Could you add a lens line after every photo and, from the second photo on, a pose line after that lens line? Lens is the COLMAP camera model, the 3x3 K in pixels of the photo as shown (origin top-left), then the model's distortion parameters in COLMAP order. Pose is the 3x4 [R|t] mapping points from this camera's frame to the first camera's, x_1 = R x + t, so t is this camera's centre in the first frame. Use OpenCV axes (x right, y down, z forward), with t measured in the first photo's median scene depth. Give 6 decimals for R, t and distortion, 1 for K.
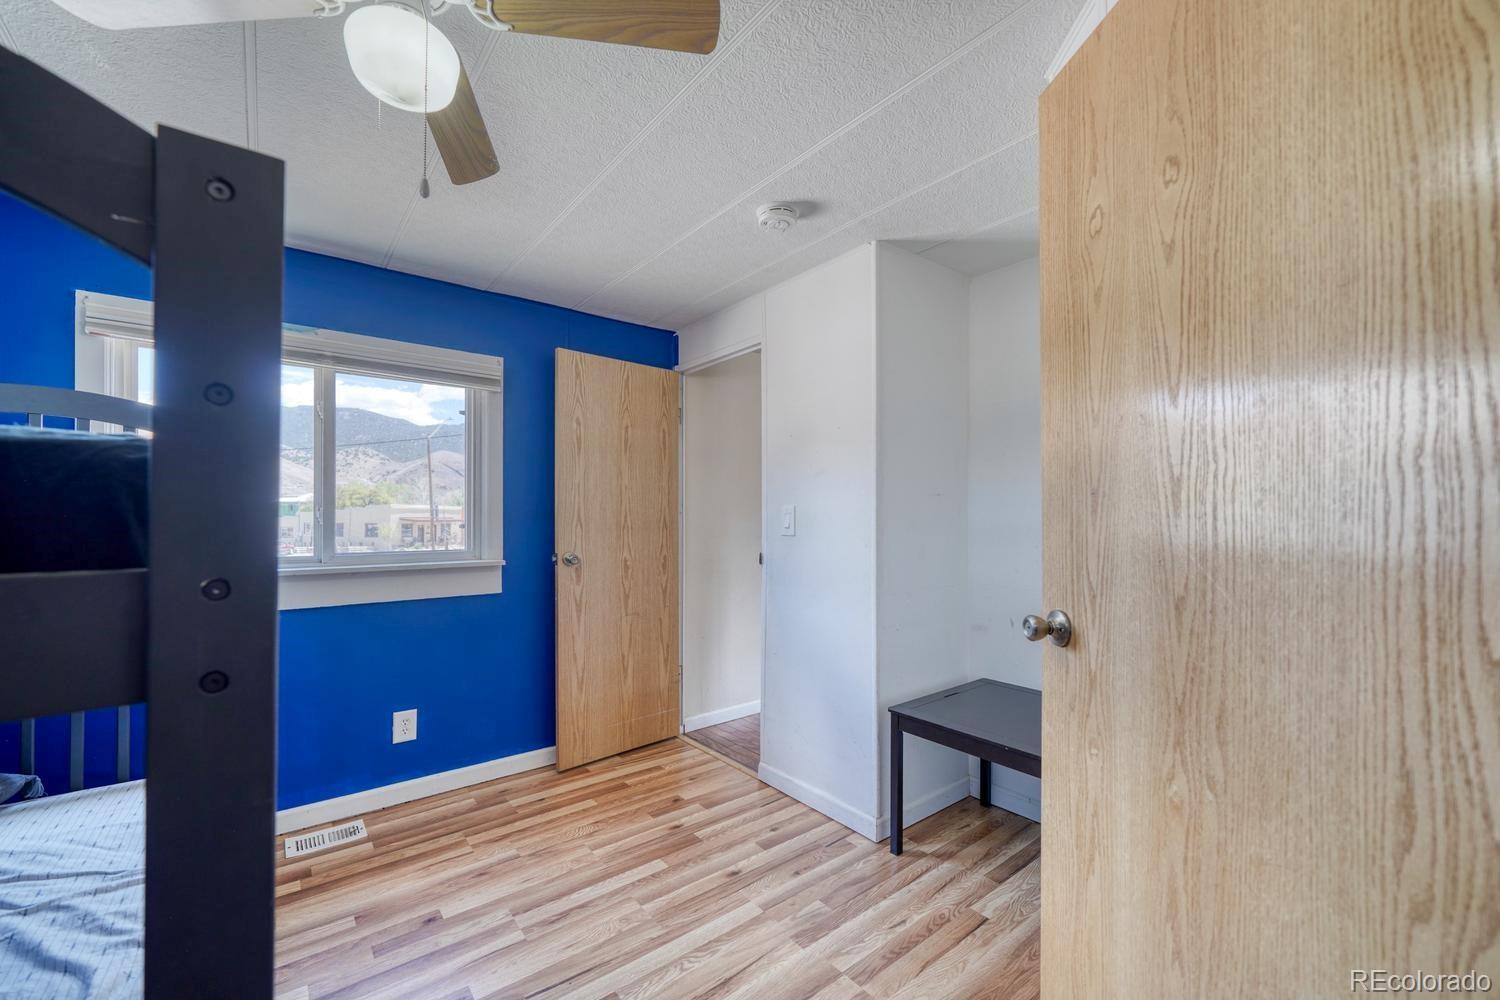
lens RADIAL K [[578.9, 0, 745.2], [0, 578.9, 507.0], [0, 0, 1]] dist [-0.001358, -0.000349]
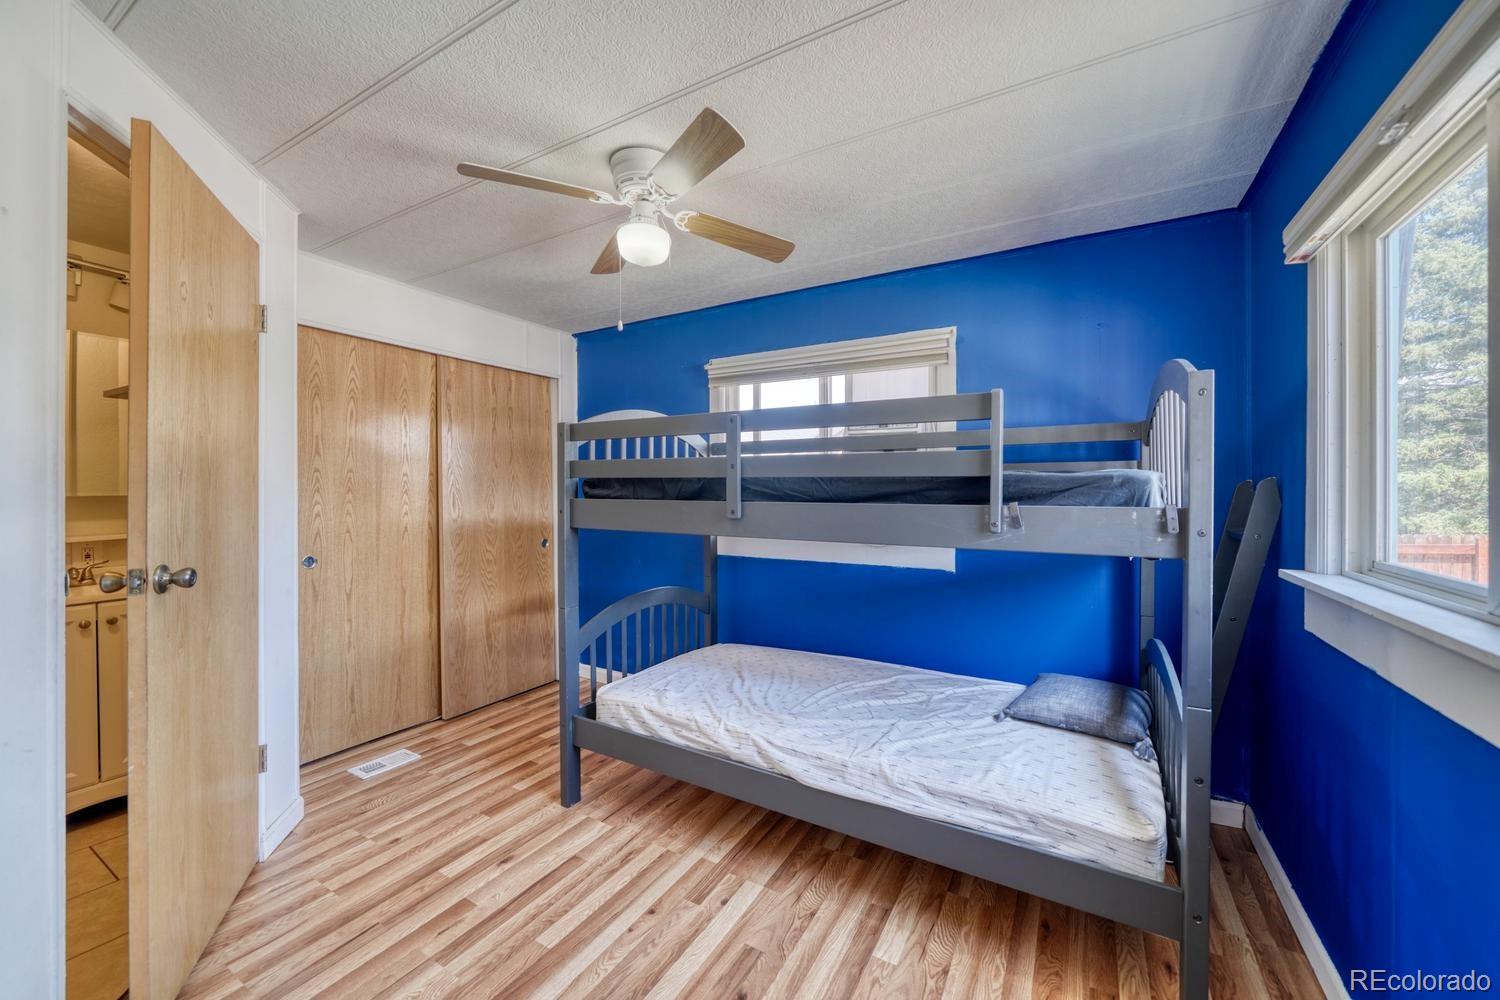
lens RADIAL K [[578.9, 0, 750.9], [0, 578.9, 496.0], [0, 0, 1]] dist [-0.001358, -0.000349]
pose [[-0.930633, -0.006056, -0.365903, -0.119574], [-0.005024, 0.999980, -0.003770, 0.010254], [0.365919, -0.001670, -0.930645, 1.946103]]
